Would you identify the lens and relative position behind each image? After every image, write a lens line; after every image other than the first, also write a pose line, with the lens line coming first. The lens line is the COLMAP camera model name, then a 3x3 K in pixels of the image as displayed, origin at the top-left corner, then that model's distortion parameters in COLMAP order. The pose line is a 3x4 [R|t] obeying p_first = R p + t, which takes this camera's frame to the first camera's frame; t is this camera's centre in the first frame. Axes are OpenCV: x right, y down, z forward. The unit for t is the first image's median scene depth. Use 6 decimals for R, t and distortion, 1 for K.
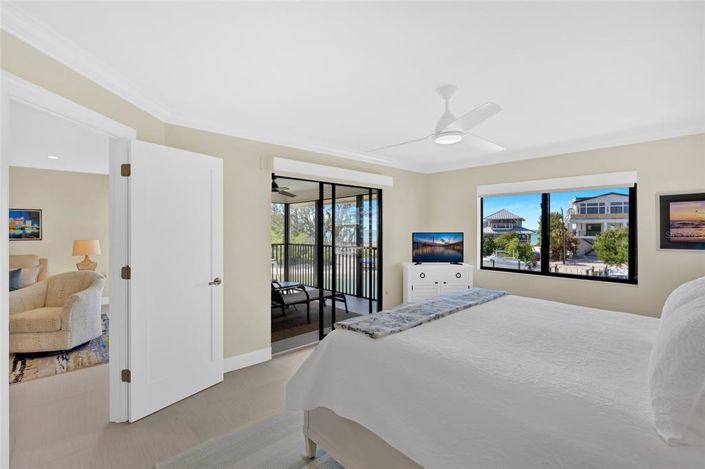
lens RADIAL K [[317.5, 0, 348.3], [0, 317.5, 229.8], [0, 0, 1]] dist [-0.008439, 0.000153]
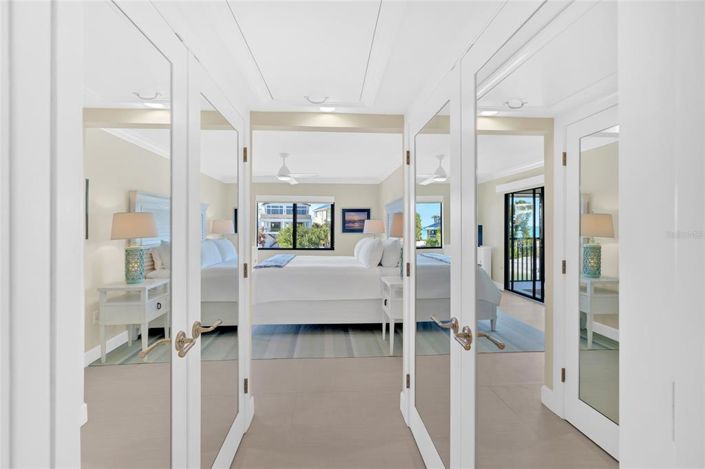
lens RADIAL K [[317.5, 0, 348.3], [0, 317.5, 229.8], [0, 0, 1]] dist [-0.008439, 0.000153]
pose [[0.624867, -0.003863, 0.780722, -0.527507], [-0.003298, 0.999966, 0.007587, 0.015970], [-0.780725, -0.007316, 0.624832, -0.313837]]
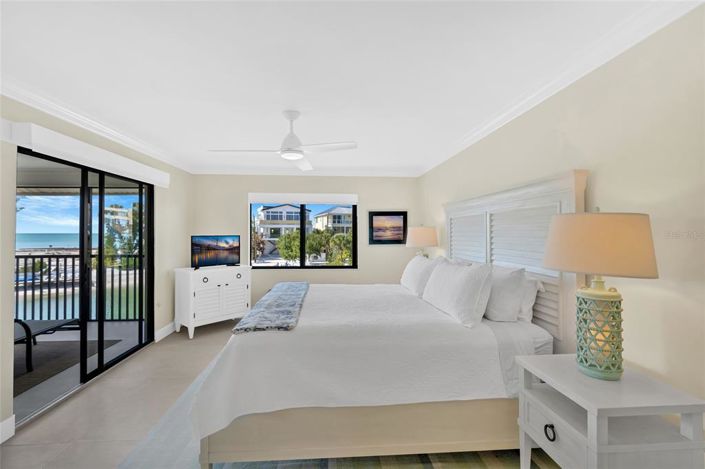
lens RADIAL K [[317.5, 0, 348.3], [0, 317.5, 229.8], [0, 0, 1]] dist [-0.008439, 0.000153]
pose [[0.623861, 0.007512, 0.781499, -0.241415], [0.000467, 0.999950, -0.009984, 0.000543], [-0.781535, 0.006593, 0.623827, 0.052721]]
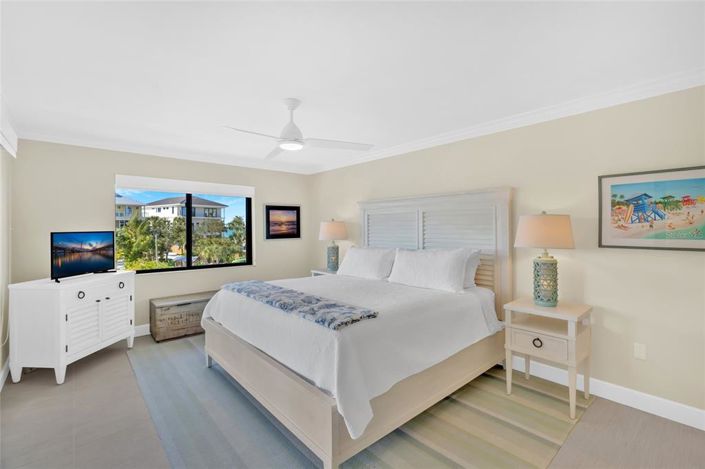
lens RADIAL K [[317.5, 0, 348.3], [0, 317.5, 229.8], [0, 0, 1]] dist [-0.008439, 0.000153]
pose [[0.027168, -0.009851, 0.999582, -0.410127], [0.004773, 0.999941, 0.009725, -0.000177], [-0.999619, 0.004507, 0.027214, 0.391345]]
